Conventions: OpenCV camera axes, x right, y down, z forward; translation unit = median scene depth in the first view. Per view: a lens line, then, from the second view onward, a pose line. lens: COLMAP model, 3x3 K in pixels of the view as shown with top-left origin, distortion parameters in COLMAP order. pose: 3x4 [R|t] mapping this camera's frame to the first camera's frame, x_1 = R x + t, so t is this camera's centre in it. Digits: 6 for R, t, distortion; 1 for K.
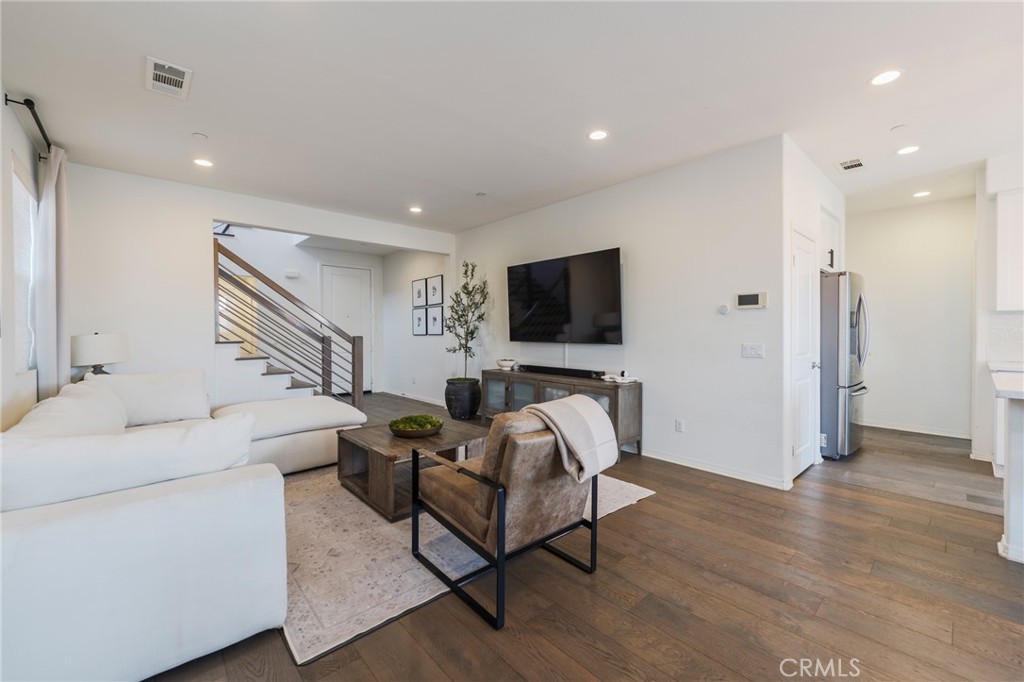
lens RADIAL K [[417.5, 0, 514.1], [0, 417.5, 334.8], [0, 0, 1]] dist [-0.001408, -0.000085]
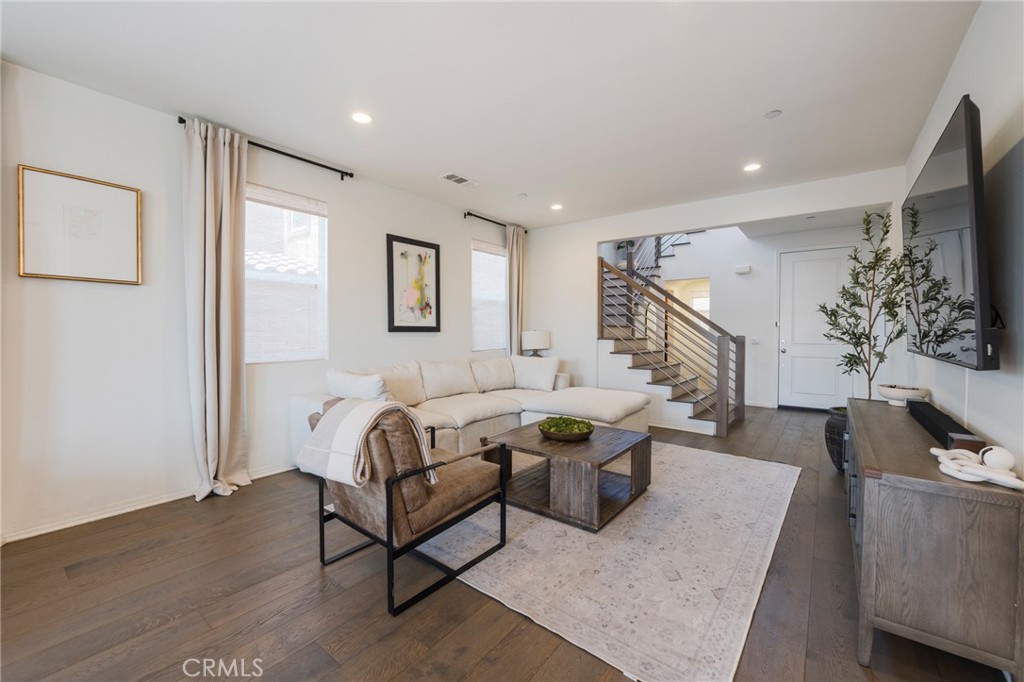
lens RADIAL K [[417.5, 0, 509.1], [0, 417.5, 336.6], [0, 0, 1]] dist [-0.001408, -0.000085]
pose [[0.168072, 0.018529, -0.985601, 0.486497], [-0.011409, 0.999793, 0.016850, -0.005675], [0.985709, 0.008413, 0.168249, 0.502824]]
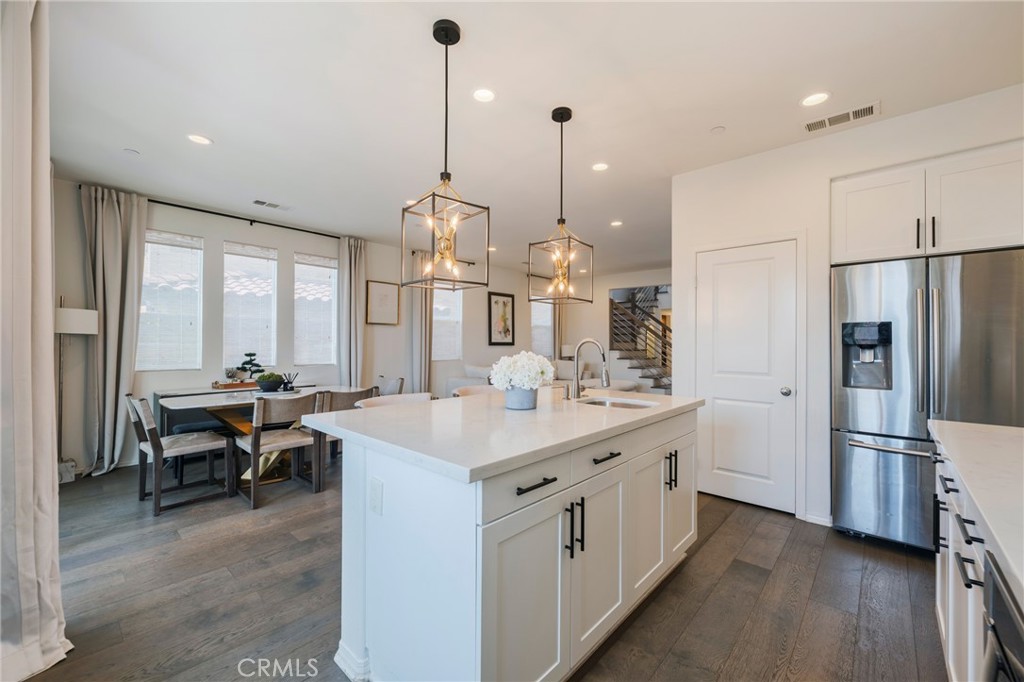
lens RADIAL K [[417.5, 0, 515.7], [0, 417.5, 341.4], [0, 0, 1]] dist [-0.001408, -0.000085]
pose [[0.105810, 0.001653, -0.994385, 1.202907], [-0.012298, 0.999924, 0.000353, -0.015451], [0.994310, 0.012191, 0.105822, 0.326255]]
